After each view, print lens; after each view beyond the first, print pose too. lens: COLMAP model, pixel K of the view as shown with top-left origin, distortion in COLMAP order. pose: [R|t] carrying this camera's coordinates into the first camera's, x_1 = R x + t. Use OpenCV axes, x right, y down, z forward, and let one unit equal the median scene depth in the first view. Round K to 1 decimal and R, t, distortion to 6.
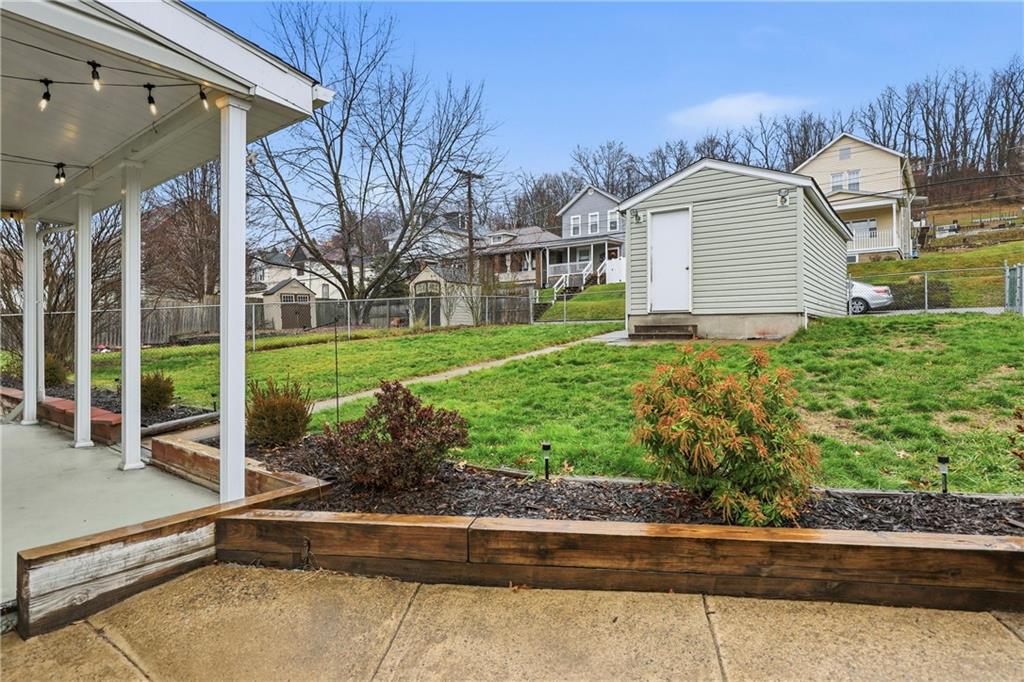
lens RADIAL K [[562.0, 0, 512.0], [0, 562.0, 341.0], [0, 0, 1]] dist [-0.000932, -0.000315]
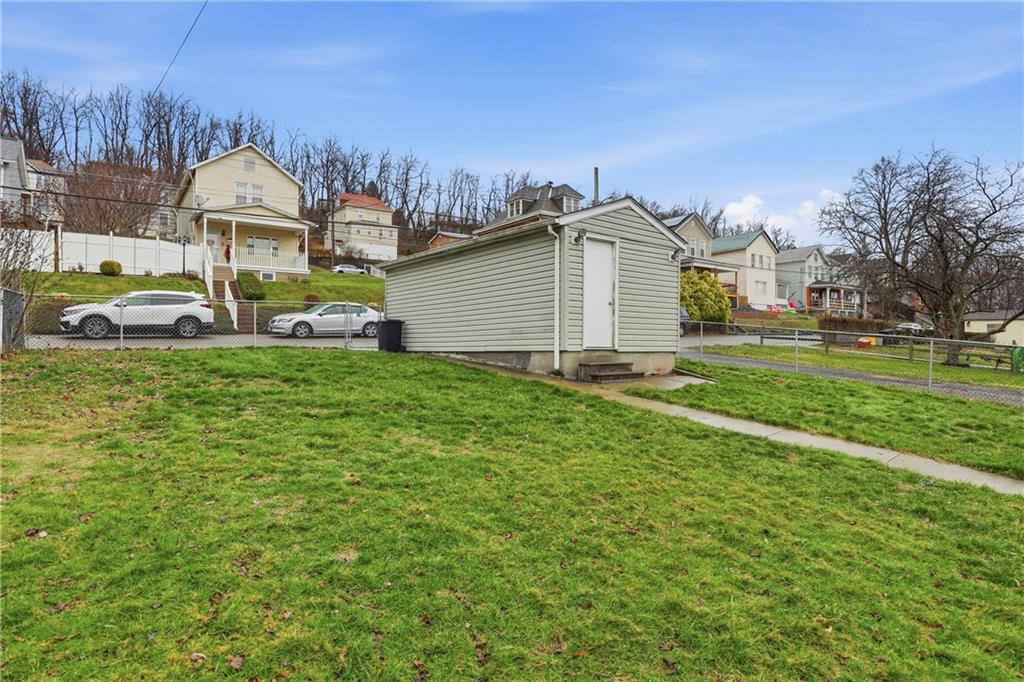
lens RADIAL K [[562.0, 0, 512.0], [0, 562.0, 341.0], [0, 0, 1]] dist [-0.000932, -0.000315]
pose [[0.224071, 0.004760, 0.974561, -0.645117], [0.007284, 0.999952, -0.006558, -0.058222], [-0.974546, 0.008569, 0.224026, 0.918046]]
